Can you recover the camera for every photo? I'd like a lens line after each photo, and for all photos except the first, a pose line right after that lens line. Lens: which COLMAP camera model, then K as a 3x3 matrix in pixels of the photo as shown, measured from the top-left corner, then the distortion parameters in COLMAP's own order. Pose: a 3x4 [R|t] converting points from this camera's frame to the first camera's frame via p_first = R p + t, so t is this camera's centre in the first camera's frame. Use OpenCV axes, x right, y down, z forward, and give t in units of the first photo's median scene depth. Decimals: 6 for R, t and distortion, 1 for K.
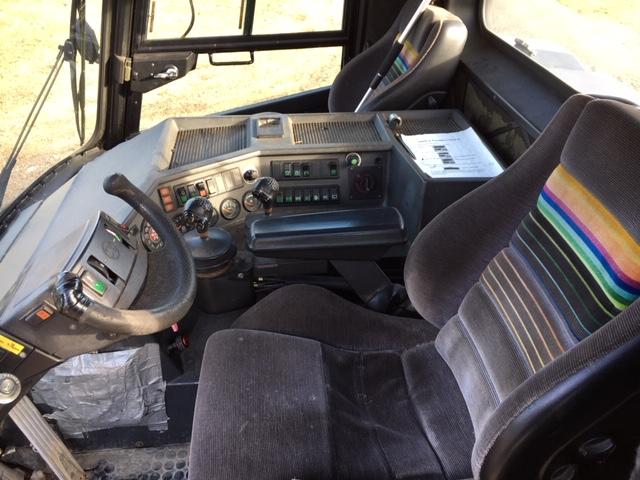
lens RADIAL K [[549.3, 0, 323.7], [0, 549.3, 236.0], [0, 0, 1]] dist [0.088330, -0.139796]
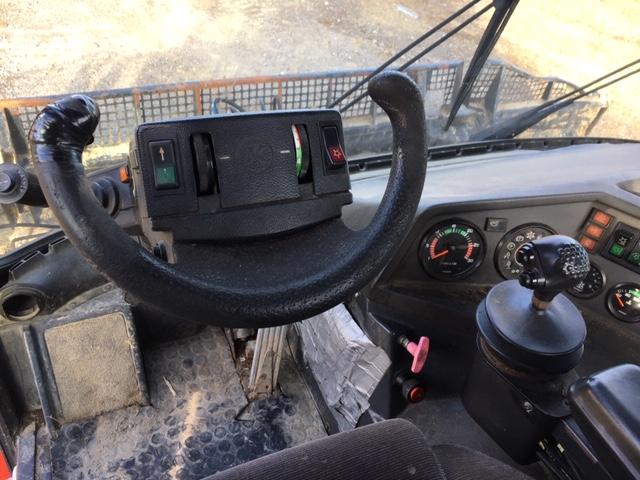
lens RADIAL K [[549.3, 0, 323.7], [0, 549.3, 236.0], [0, 0, 1]] dist [0.088330, -0.139796]
pose [[0.294580, 0.638131, -0.711344, 0.051435], [-0.618726, 0.694651, 0.366930, -0.092669], [0.728286, 0.332037, 0.599459, 0.399616]]
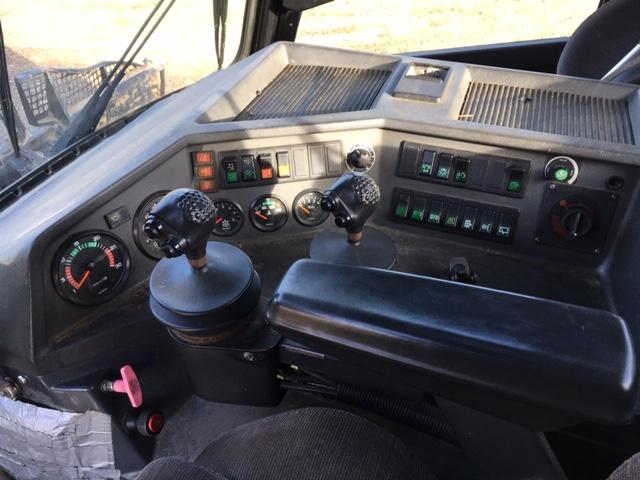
lens RADIAL K [[553.8, 0, 320.0], [0, 553.8, 228.6], [0, 0, 1]] dist [0.019119, 0.006576]
pose [[0.902283, 0.256000, -0.346913, 0.045405], [-0.232277, 0.966512, 0.109096, -0.092013], [0.363224, -0.017856, 0.931531, 0.447199]]
